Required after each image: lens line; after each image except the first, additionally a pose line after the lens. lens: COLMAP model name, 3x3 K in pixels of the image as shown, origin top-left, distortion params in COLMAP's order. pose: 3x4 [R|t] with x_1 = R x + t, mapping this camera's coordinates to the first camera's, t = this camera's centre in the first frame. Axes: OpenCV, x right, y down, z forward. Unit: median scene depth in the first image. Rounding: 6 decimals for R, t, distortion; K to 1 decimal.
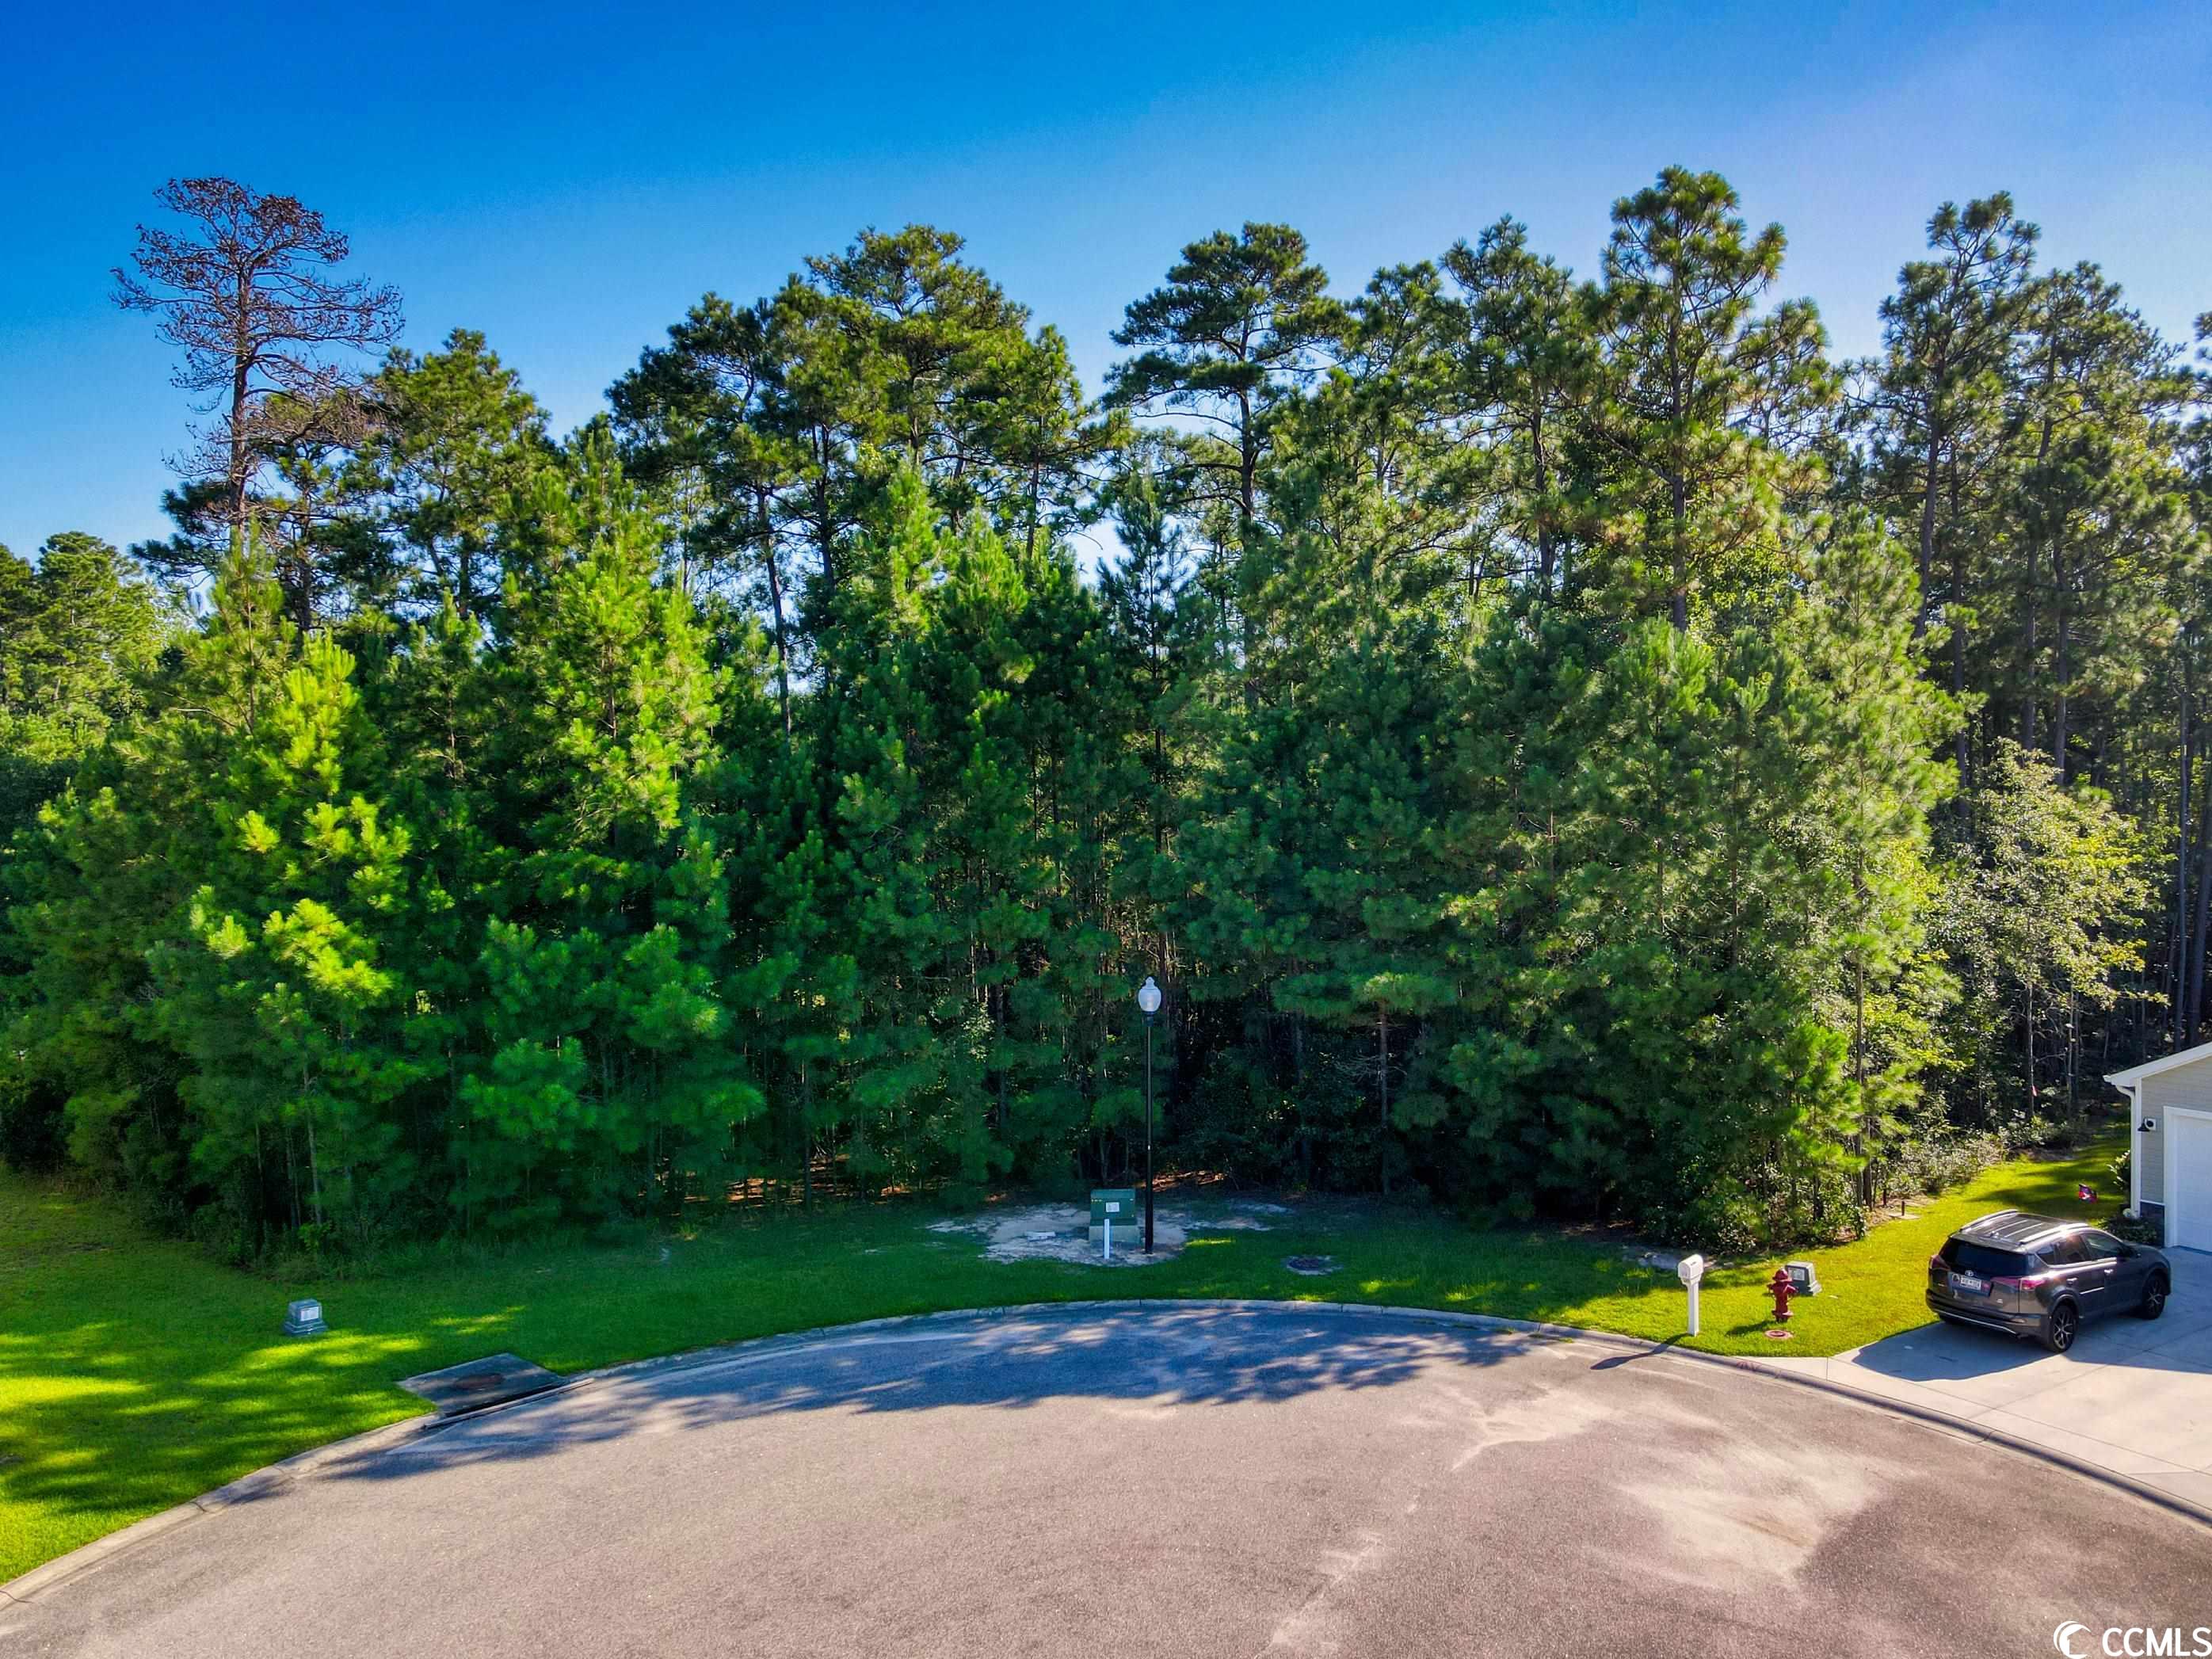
lens RADIAL K [[1649.9, 0, 1089.9], [0, 1649.9, 830.7], [0, 0, 1]] dist [0.045916, 0.001434]
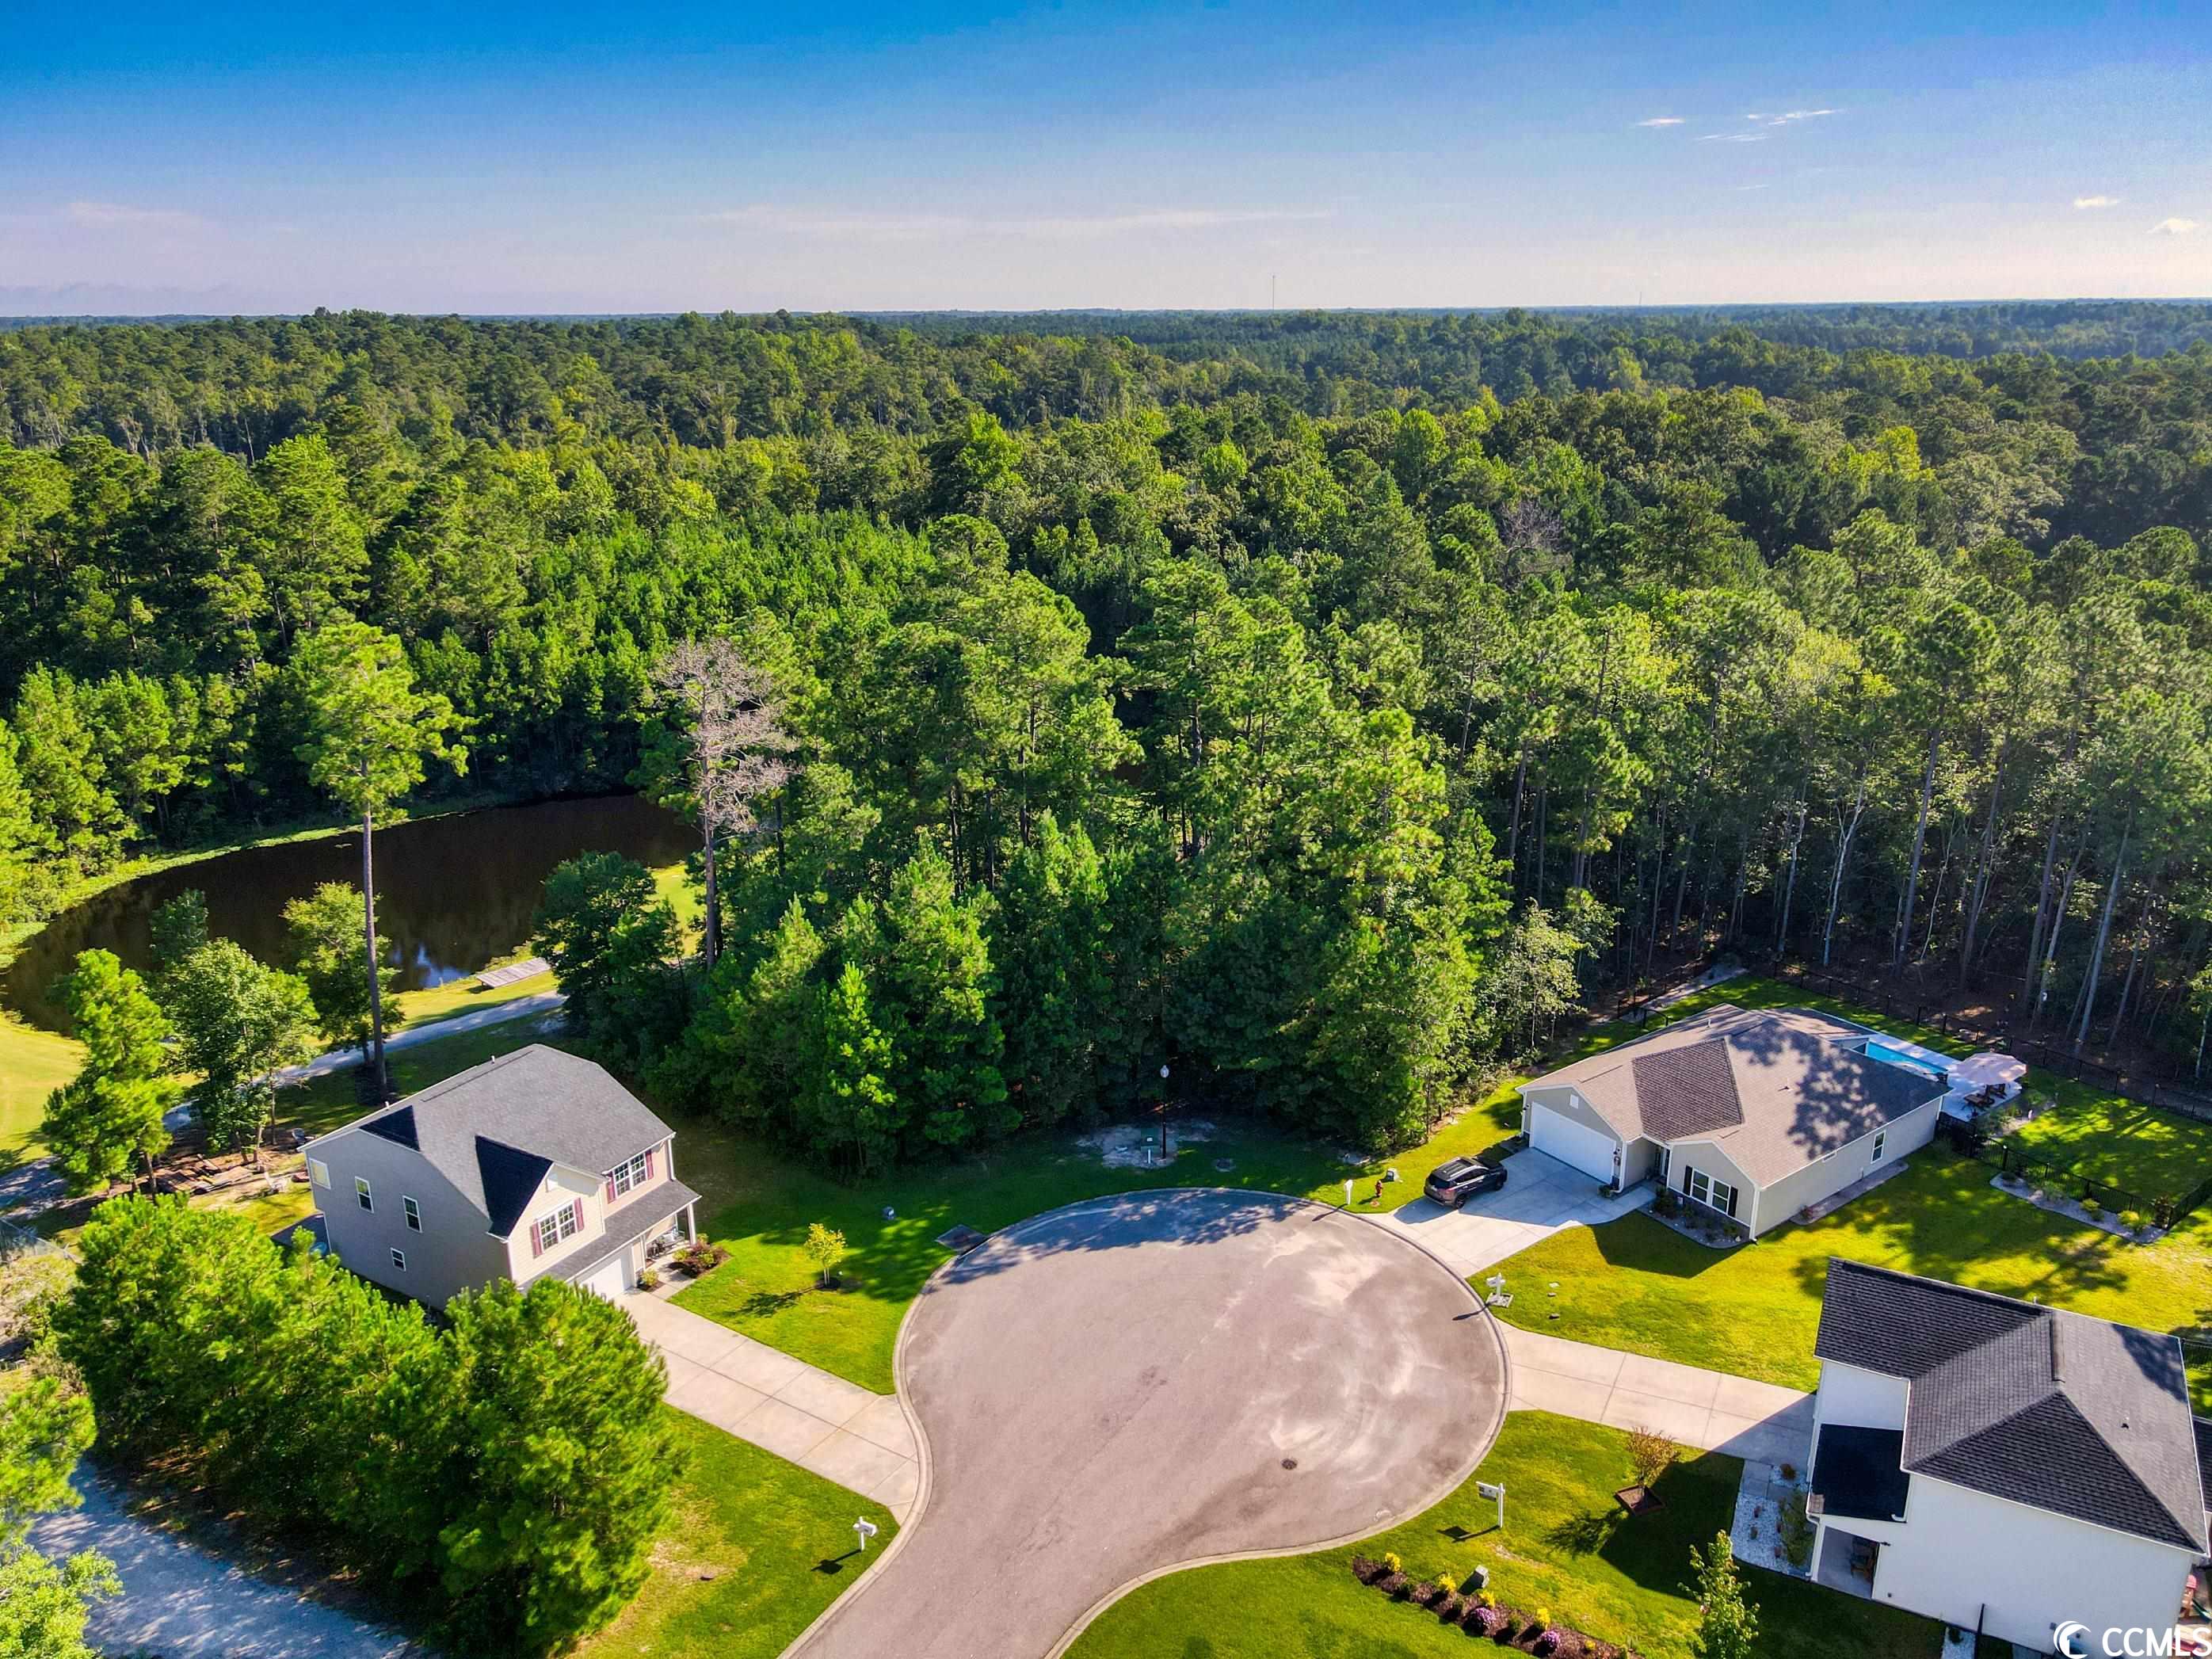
lens RADIAL K [[1607.1, 0, 1106.0], [0, 1607.1, 829.5], [0, 0, 1]] dist [0.003942, 0.004764]
pose [[0.998086, -0.026045, 0.056098, -0.221746], [0.008700, 0.957111, 0.289590, -1.174699], [-0.061234, -0.288548, 0.955505, -1.542314]]
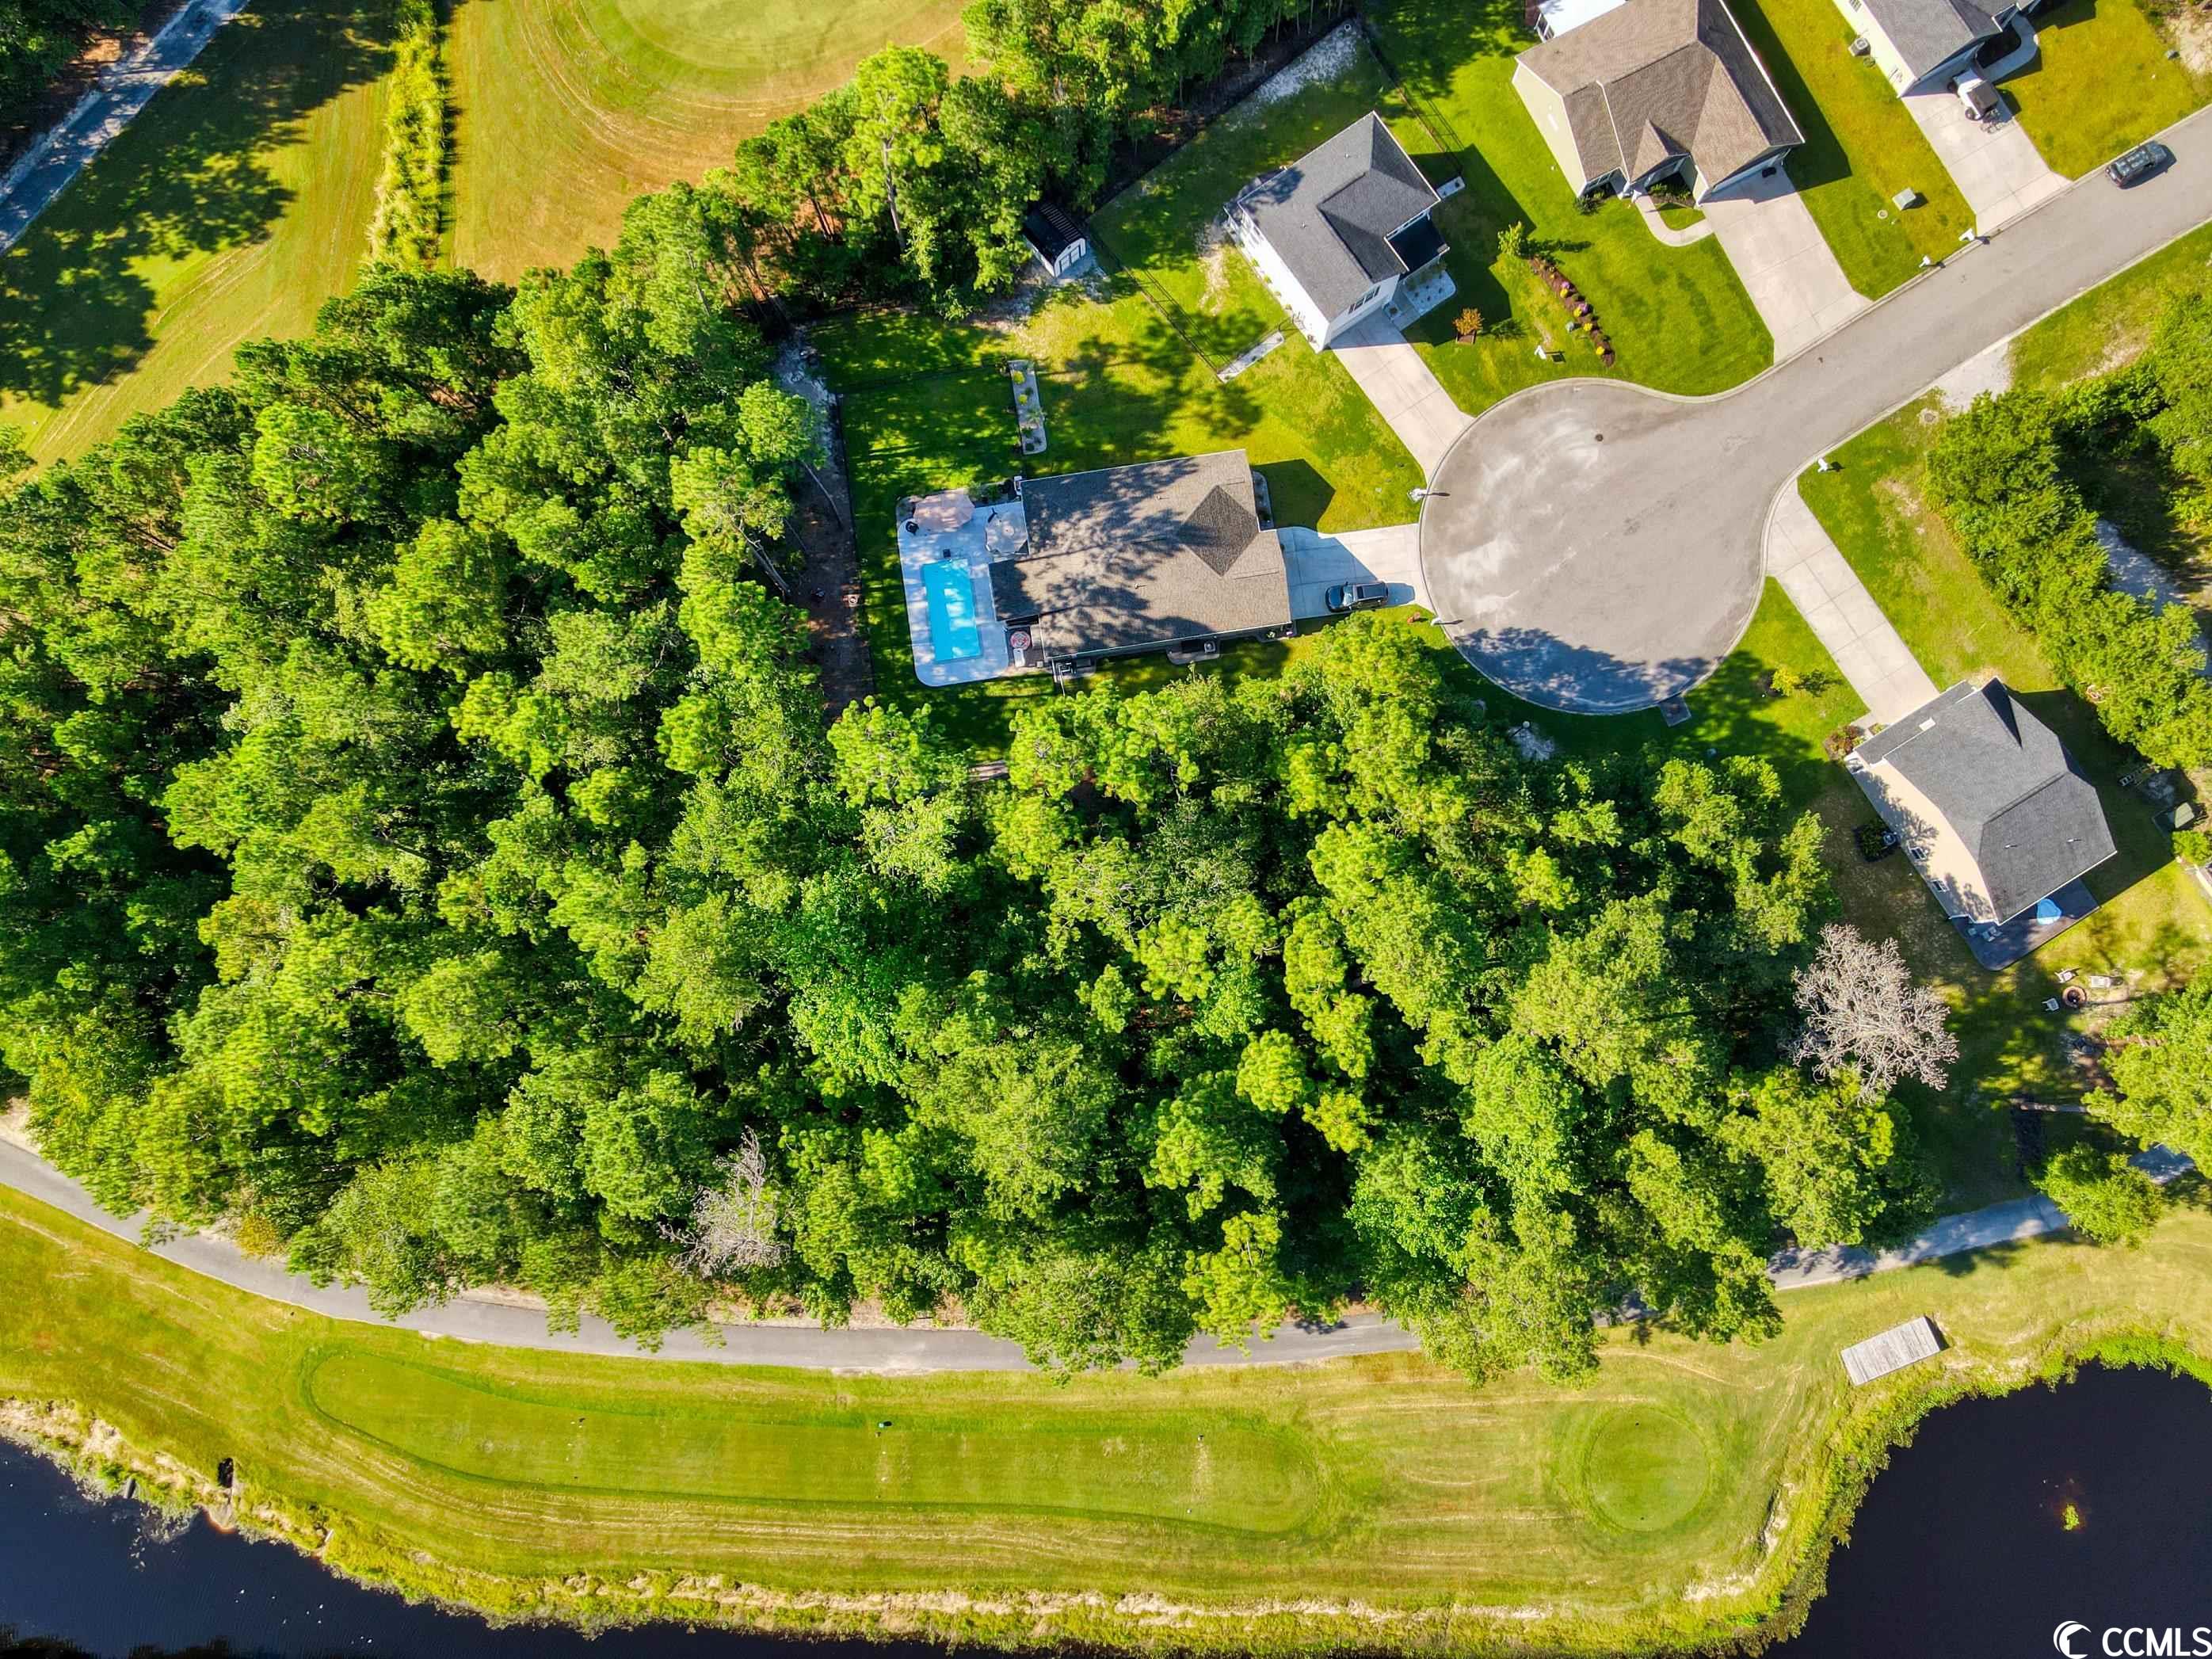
lens RADIAL K [[1546.4, 0, 1153.5], [0, 1546.4, 830.6], [0, 0, 1]] dist [-0.009570, -0.000372]
pose [[-0.917297, -0.393466, 0.061248, 0.557206], [0.031218, 0.082281, 0.996120, -3.788861], [-0.396979, 0.915650, -0.063193, 1.989645]]
